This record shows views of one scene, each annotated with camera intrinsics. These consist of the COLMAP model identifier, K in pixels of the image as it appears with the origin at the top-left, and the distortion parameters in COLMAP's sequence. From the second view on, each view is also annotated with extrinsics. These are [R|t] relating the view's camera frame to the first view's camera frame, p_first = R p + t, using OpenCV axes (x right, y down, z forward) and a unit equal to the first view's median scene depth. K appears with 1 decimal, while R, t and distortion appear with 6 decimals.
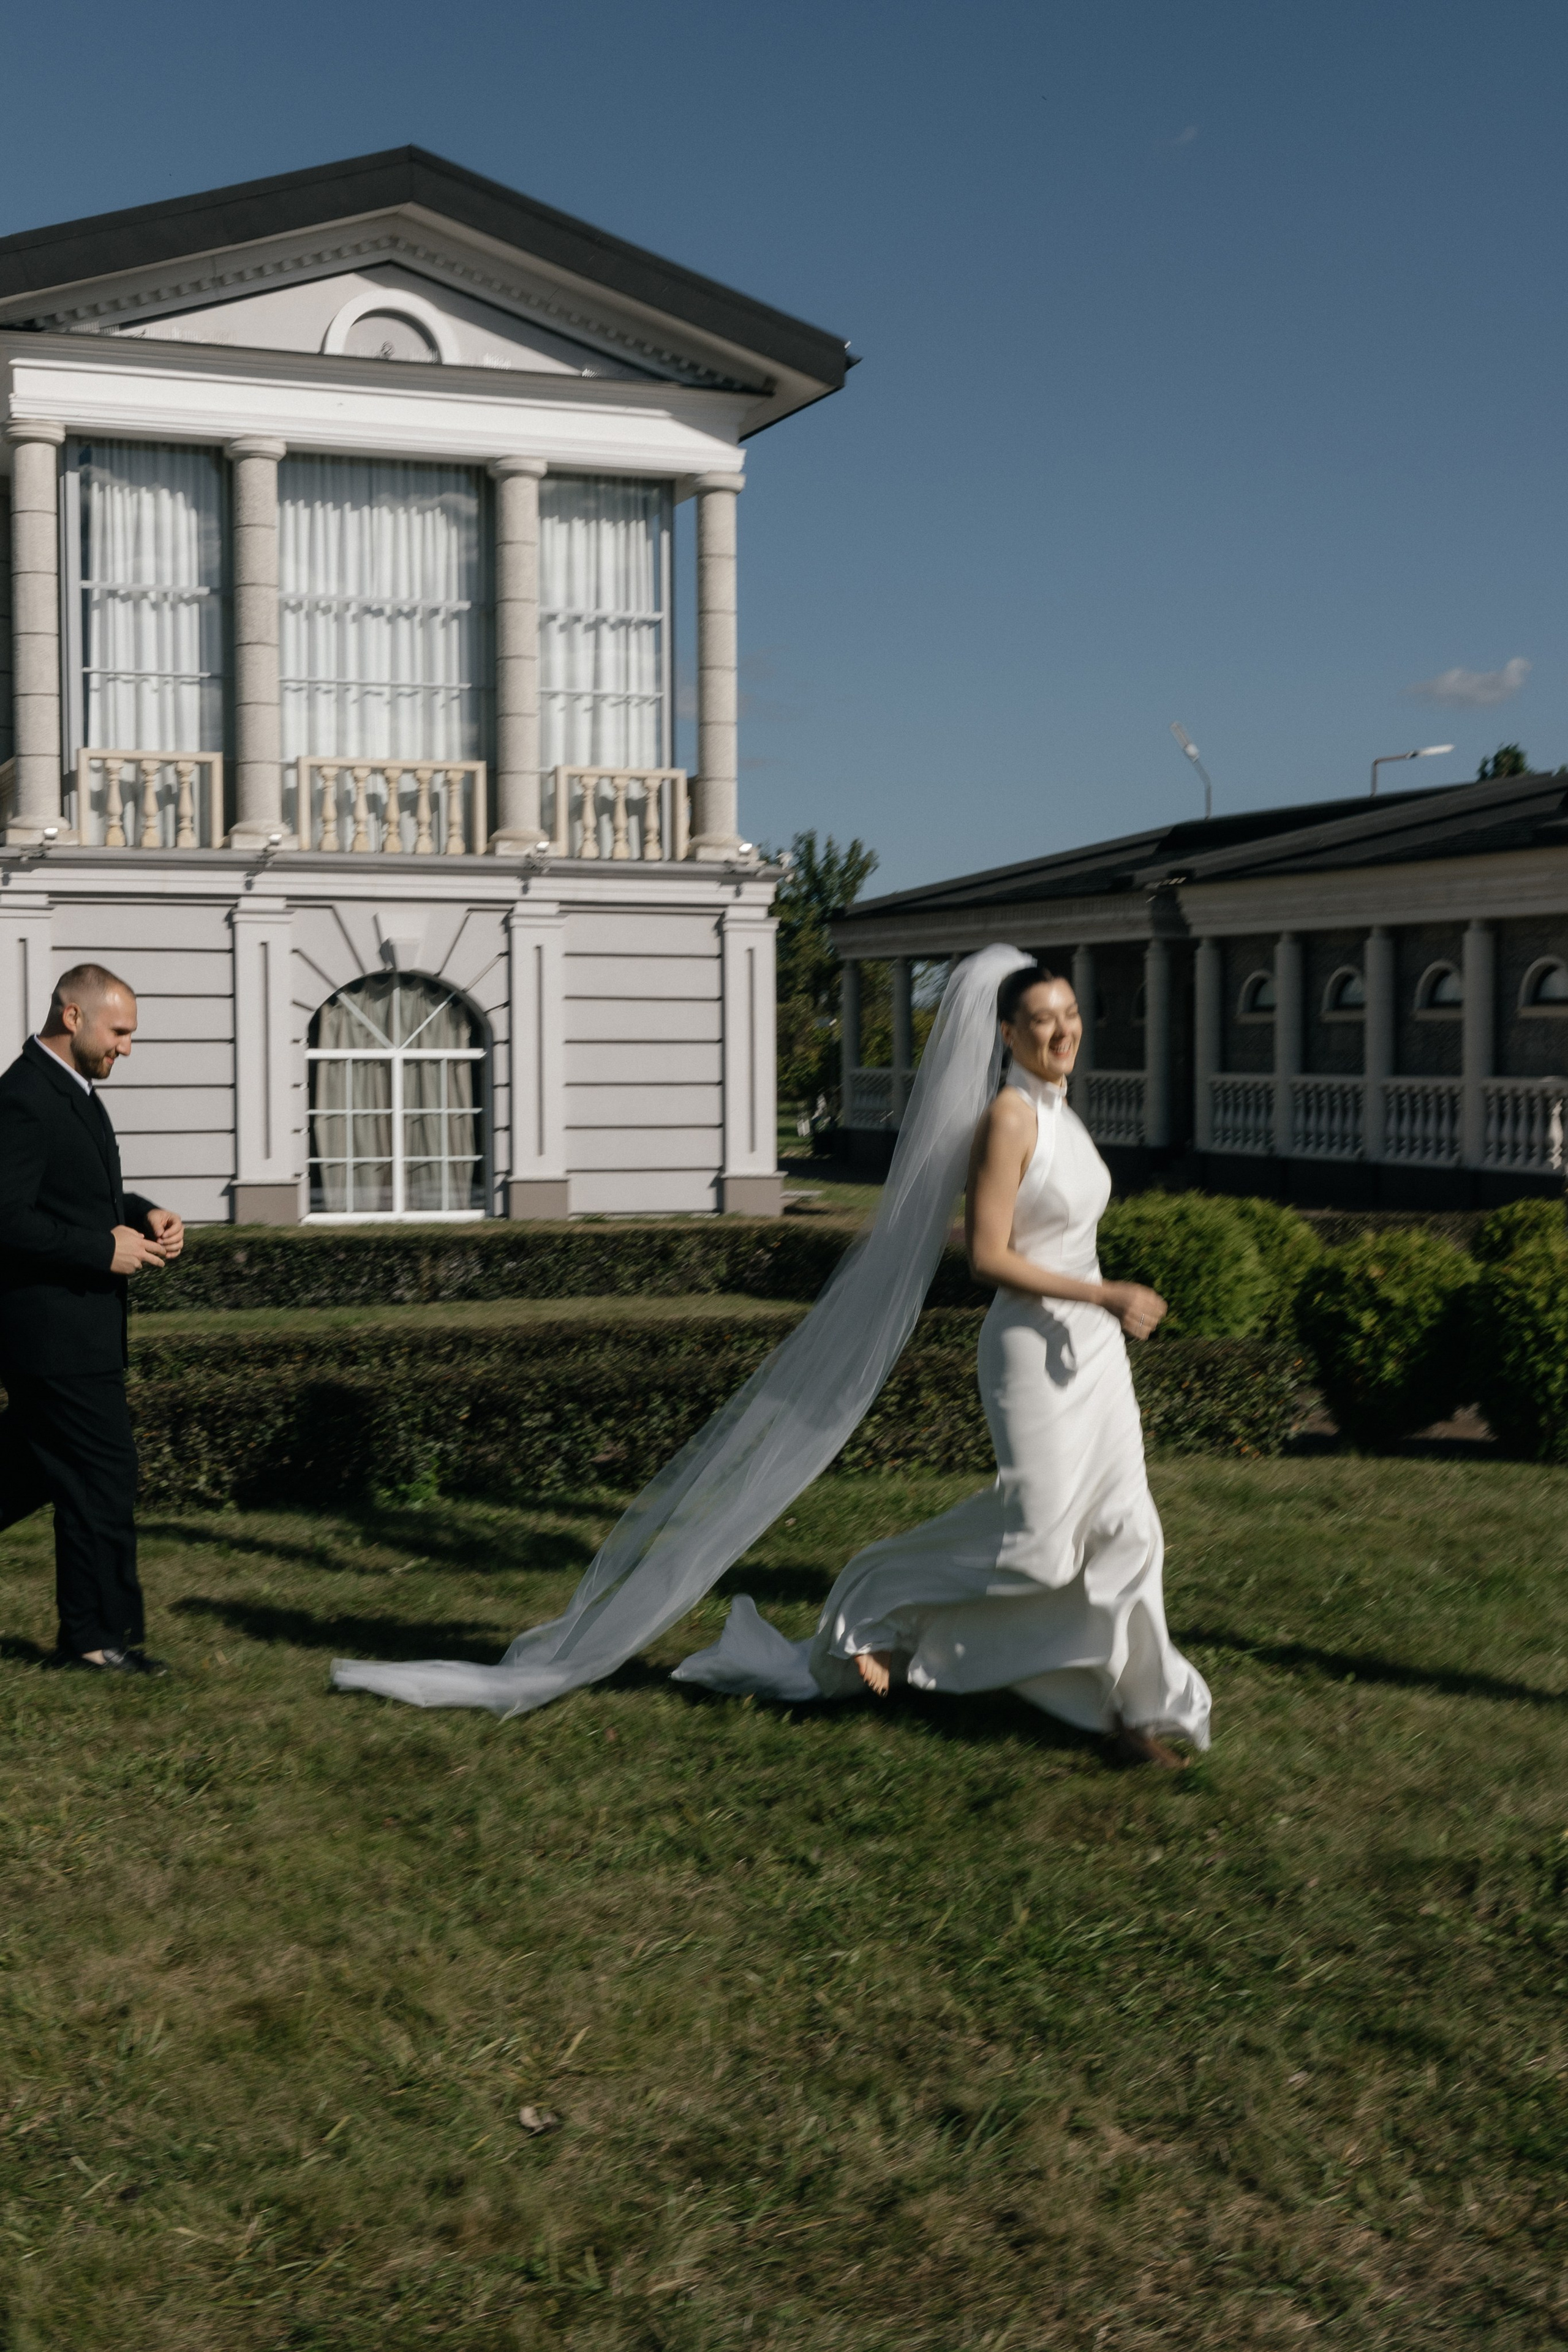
lens RADIAL K [[3091.9, 0, 806.0], [0, 3091.9, 1267.2], [0, 0, 1]] dist [-0.042927, 0.000000]
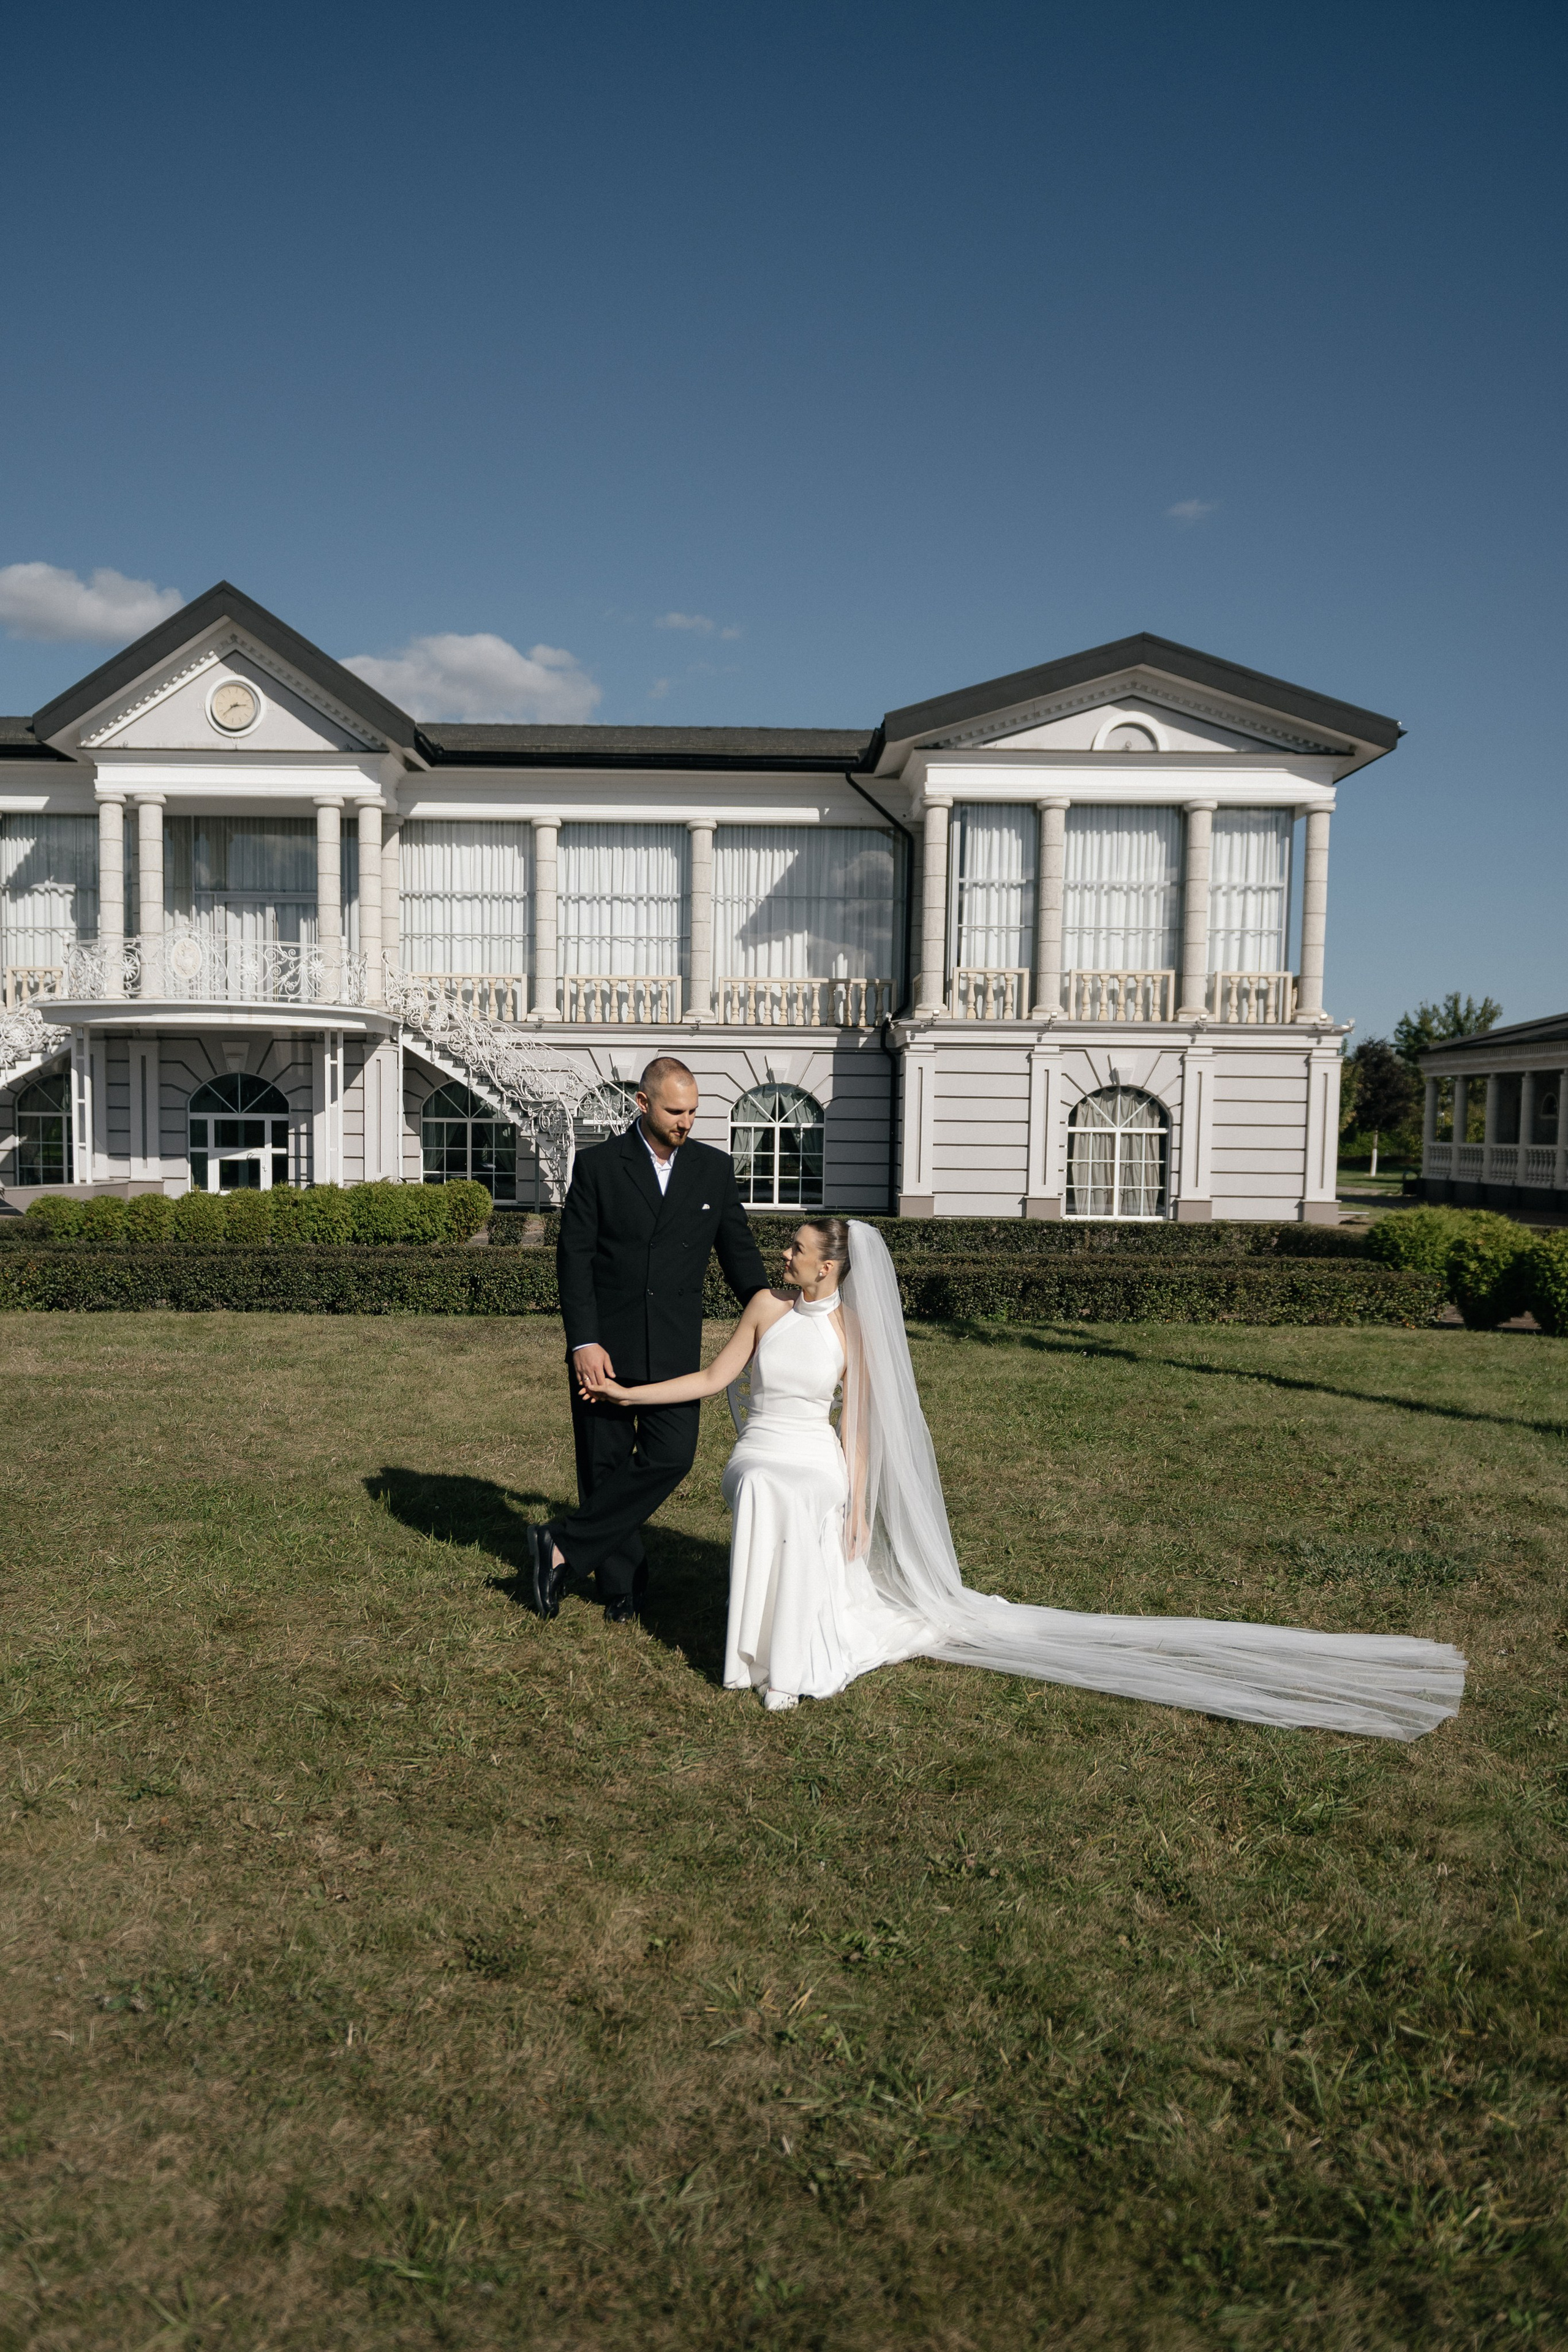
lens RADIAL K [[1935.5, 0, 717.5], [0, 1935.5, 1268.9], [0, 0, 1]] dist [0.026738, -0.005911]
pose [[0.925427, 0.039615, -0.376849, 0.085124], [-0.038545, 0.999203, 0.010384, 0.010707], [0.376960, 0.004916, 0.926216, -0.159908]]
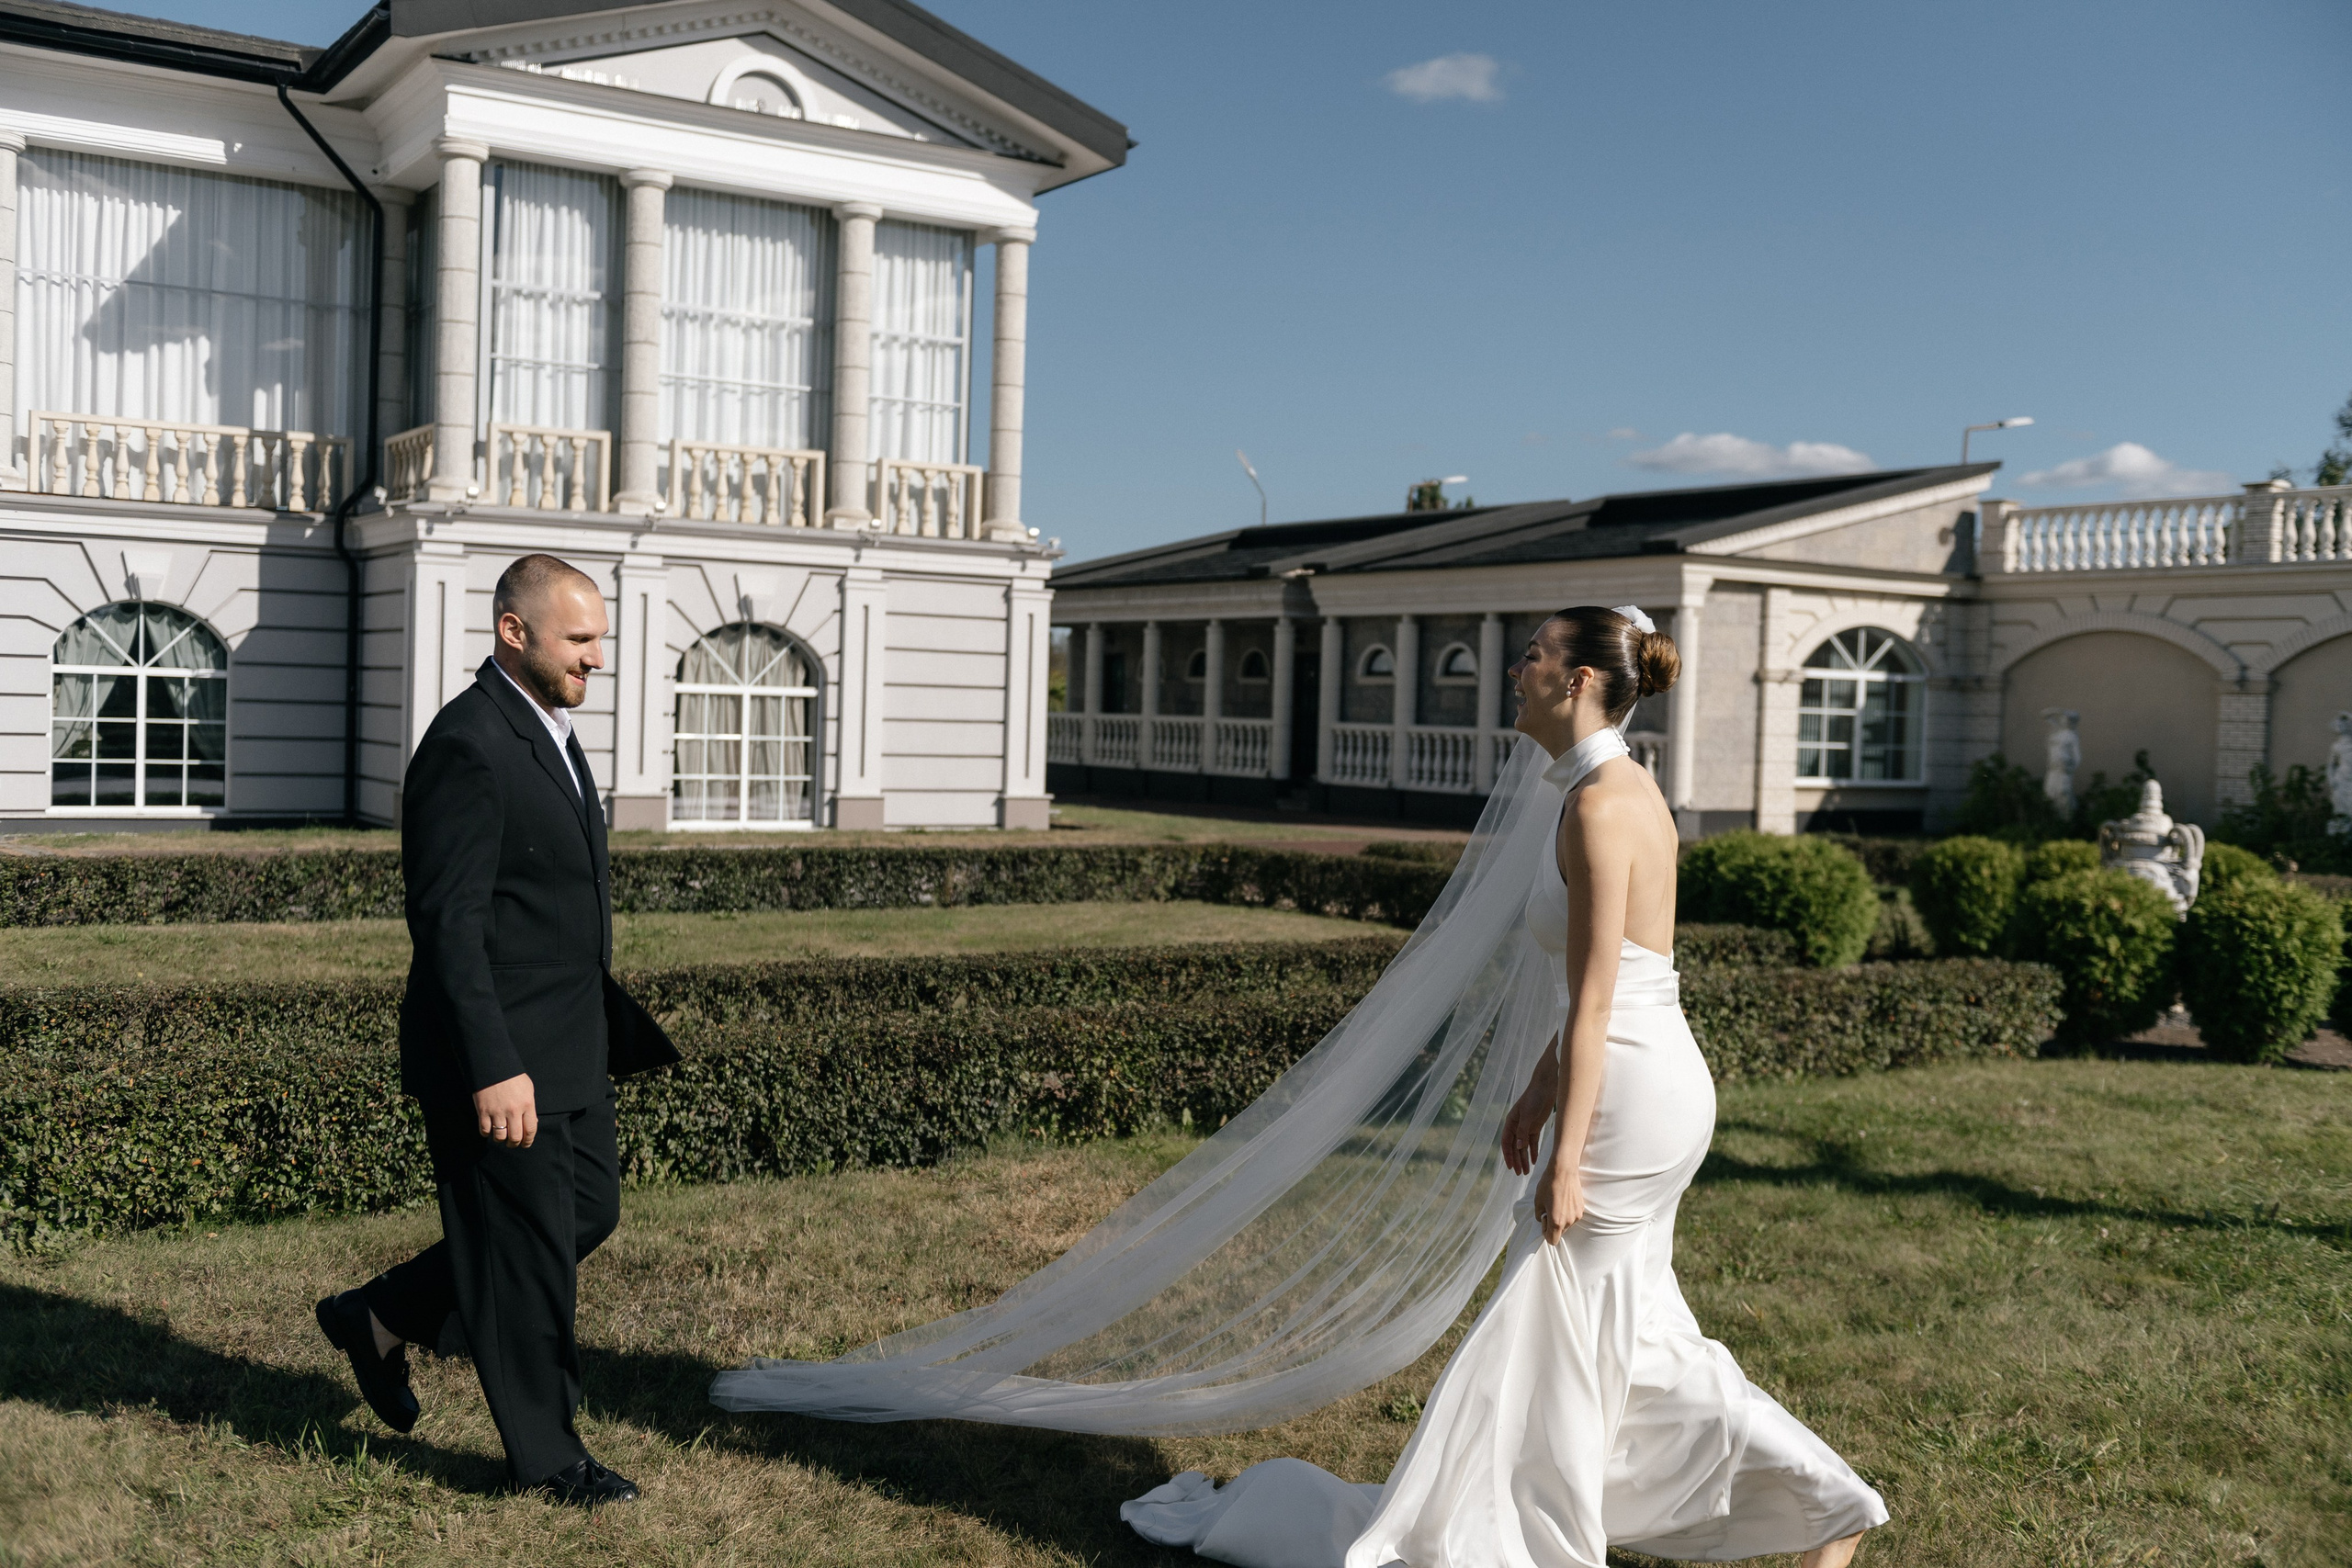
lens RADIAL K [[2324.8, 0, 1180.2], [0, 2324.8, 787.6], [0, 0, 1]] dist [-0.005400, 0.000000]
pose [[0.980895, 0.020275, 0.193476, -0.141380], [-0.014035, 0.999338, -0.033571, -0.003350], [-0.194029, 0.030214, 0.980530, 0.083758]]
